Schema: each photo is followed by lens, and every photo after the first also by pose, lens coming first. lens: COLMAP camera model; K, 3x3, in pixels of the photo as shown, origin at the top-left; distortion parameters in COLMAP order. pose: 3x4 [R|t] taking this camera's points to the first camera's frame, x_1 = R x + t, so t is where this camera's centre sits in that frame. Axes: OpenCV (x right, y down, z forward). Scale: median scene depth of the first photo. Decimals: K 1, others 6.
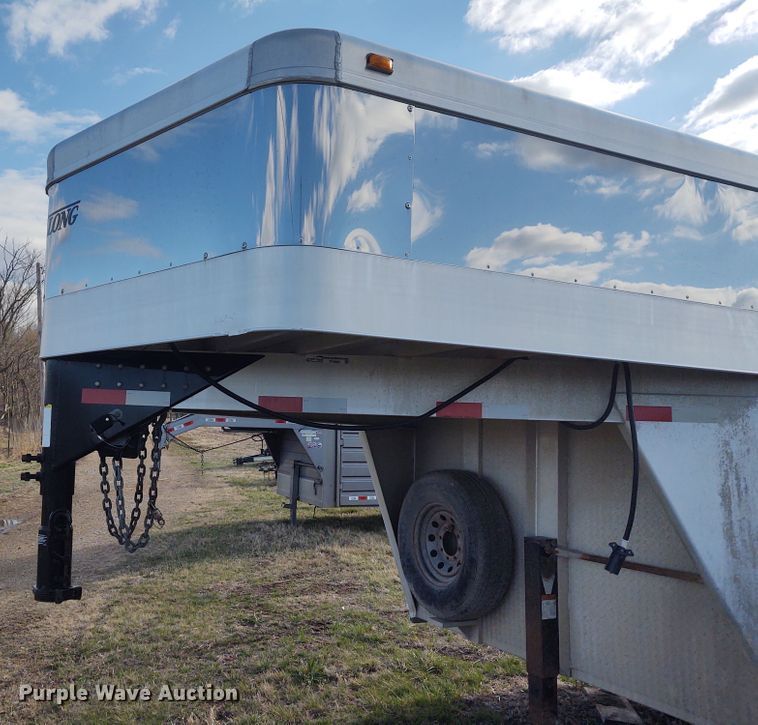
lens RADIAL K [[720.7, 0, 271.6], [0, 720.7, 370.8], [0, 0, 1]] dist [0.007617, -0.013947]
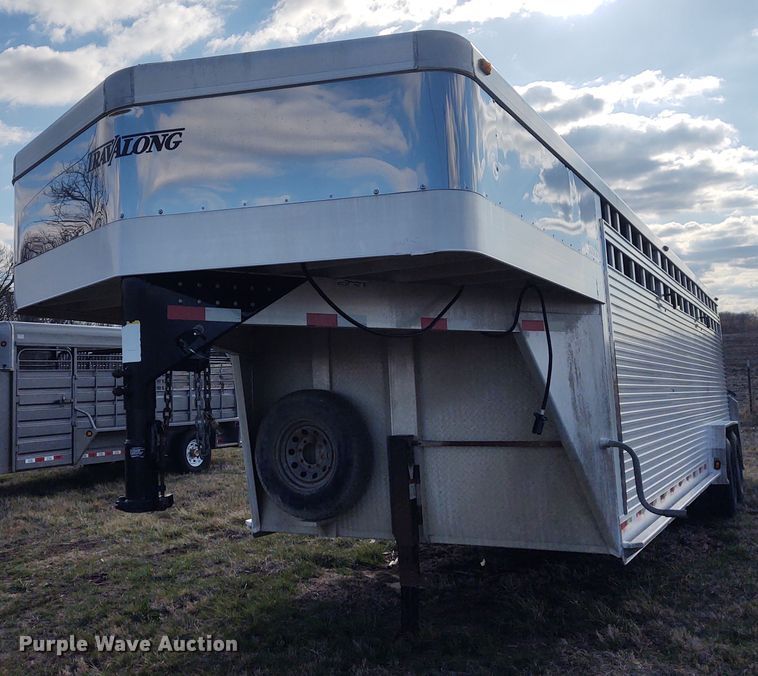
lens RADIAL K [[785.0, 0, 271.6], [0, 785.0, 312.7], [0, 0, 1]] dist [0.105750, -0.233700]
pose [[0.843056, 0.002992, 0.537818, -0.584504], [0.009457, 0.999747, -0.020387, 0.046611], [-0.537743, 0.022274, 0.842815, -0.039650]]
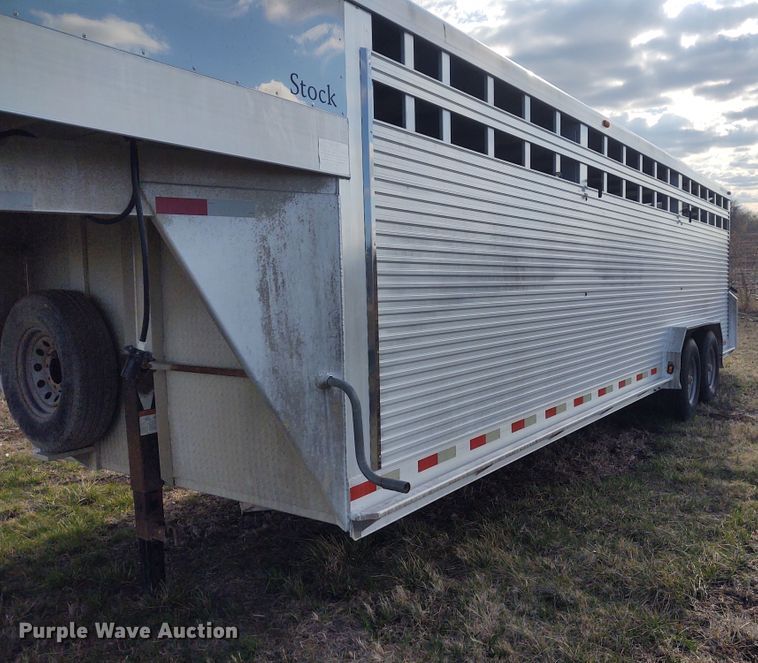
lens RADIAL K [[661.3, 0, 424.5], [0, 661.3, 335.6], [0, 0, 1]] dist [0.023323, -0.008917]
pose [[0.845153, -0.083373, 0.527982, 0.245579], [-0.012127, 0.984516, 0.174877, 0.053071], [-0.534386, -0.154200, 0.831056, 0.075965]]
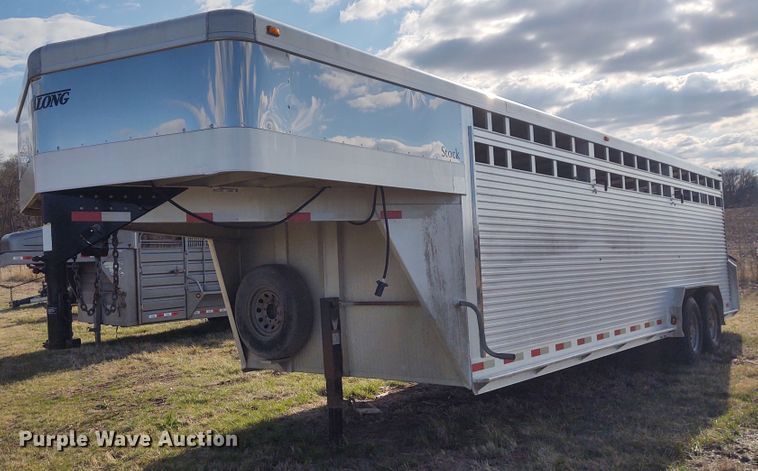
lens RADIAL K [[662.0, 0, 298.2], [0, 662.0, 254.5], [0, 0, 1]] dist [0.045025, -0.078277]
pose [[0.921871, -0.059104, 0.382962, -0.284474], [0.035945, 0.997081, 0.067357, 0.028914], [-0.385825, -0.048329, 0.921305, -0.388701]]
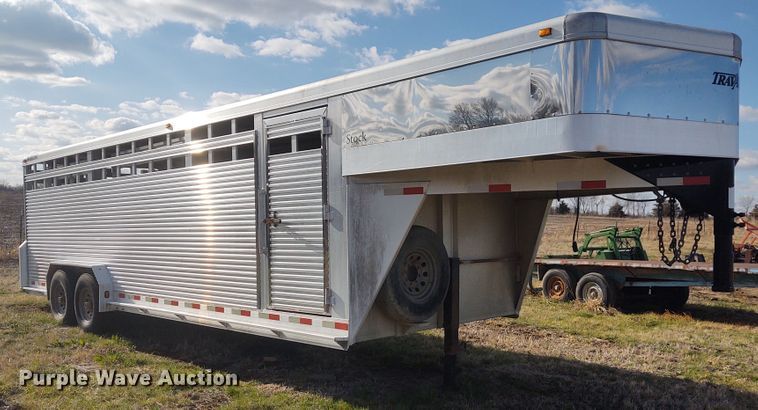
lens RADIAL K [[697.6, 0, 354.8], [0, 697.6, 237.7], [0, 0, 1]] dist [0.053882, -0.017285]
pose [[-0.332763, -0.039486, 0.942183, -1.309639], [-0.086650, 0.996176, 0.011146, 0.190765], [-0.939021, -0.077932, -0.334912, 1.939428]]
